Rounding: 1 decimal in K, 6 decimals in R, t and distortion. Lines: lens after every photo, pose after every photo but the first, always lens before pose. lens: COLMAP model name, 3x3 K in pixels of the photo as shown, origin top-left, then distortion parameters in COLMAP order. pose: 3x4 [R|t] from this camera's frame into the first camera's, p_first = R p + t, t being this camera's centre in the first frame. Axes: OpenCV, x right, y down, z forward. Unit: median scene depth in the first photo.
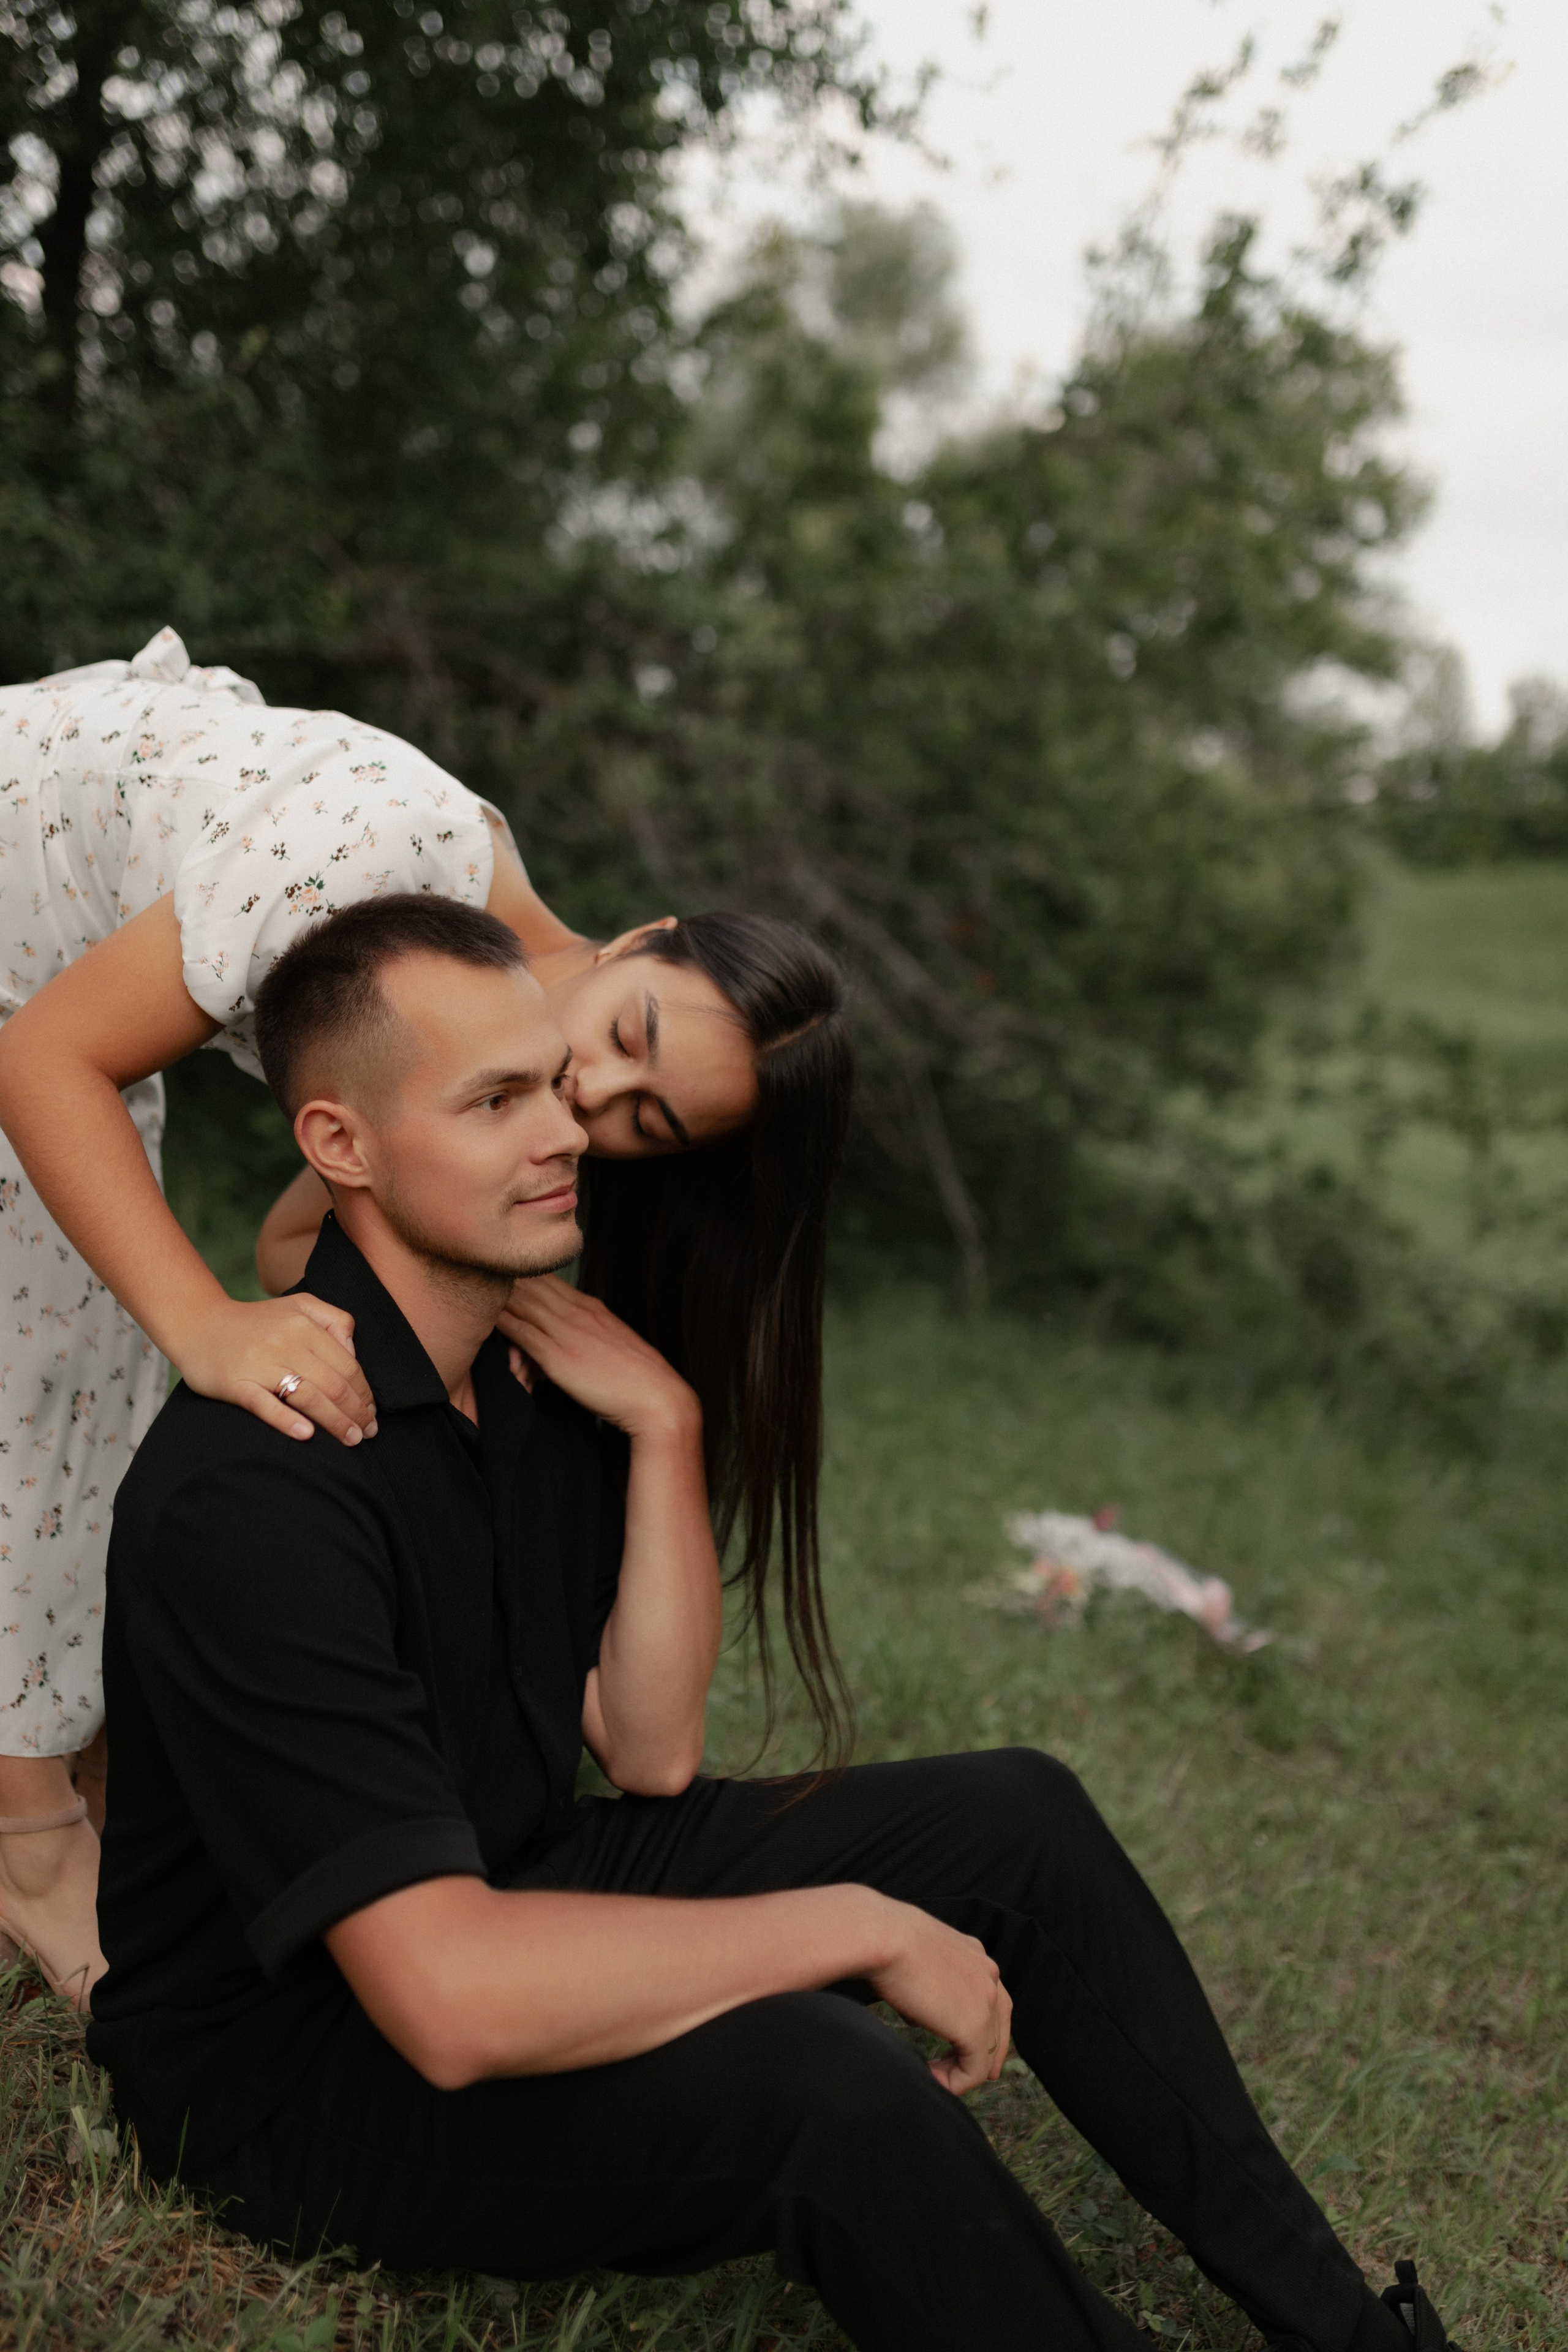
lens RADIAL K [[2243.9, 0, 811.1], [0, 2243.9, 1165.2], [0, 0, 1]] dist [-0.006390, 0.019097]
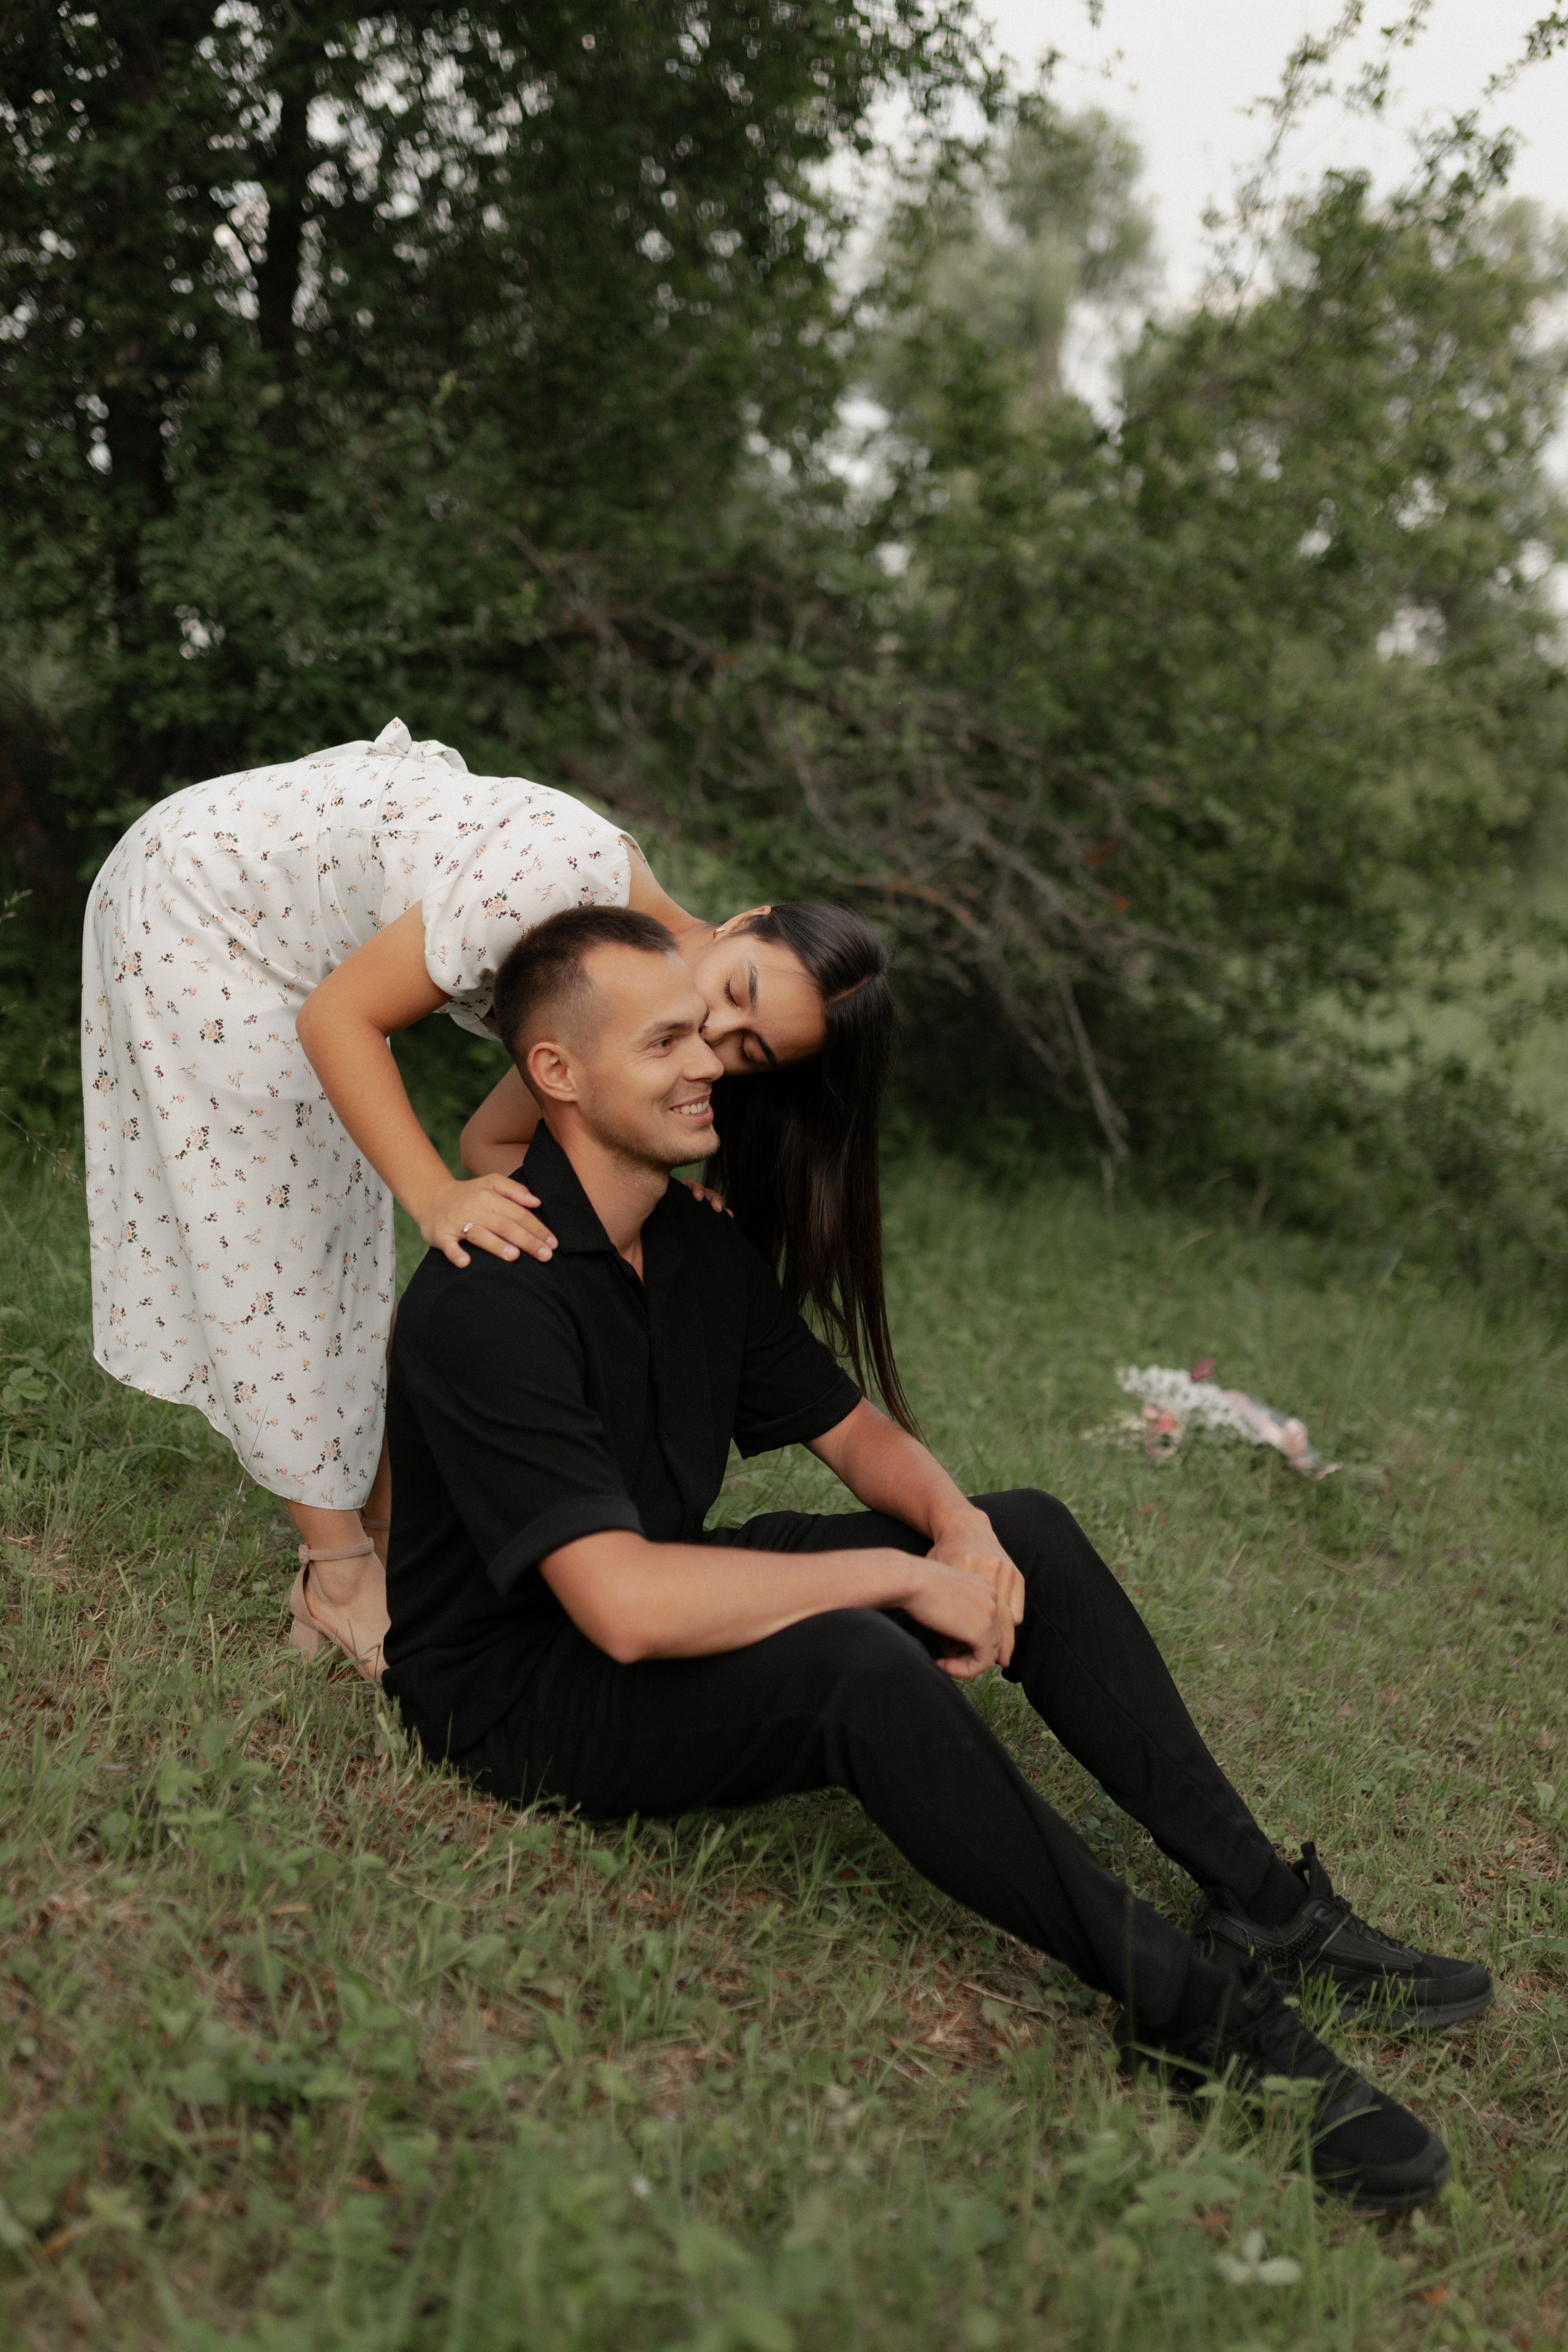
lens RADIAL K [[2338.0, 0, 784.0], [0, 2338.0, 1176.0], [0, 0, 1]] dist [-0.013404, 0.003603]
pose [[0.992908, -0.029755, -0.115105, 0.040518], [0.034277, 0.998708, 0.037509, 0.003031], [0.113840, -0.041189, 0.992645, -0.155208]]
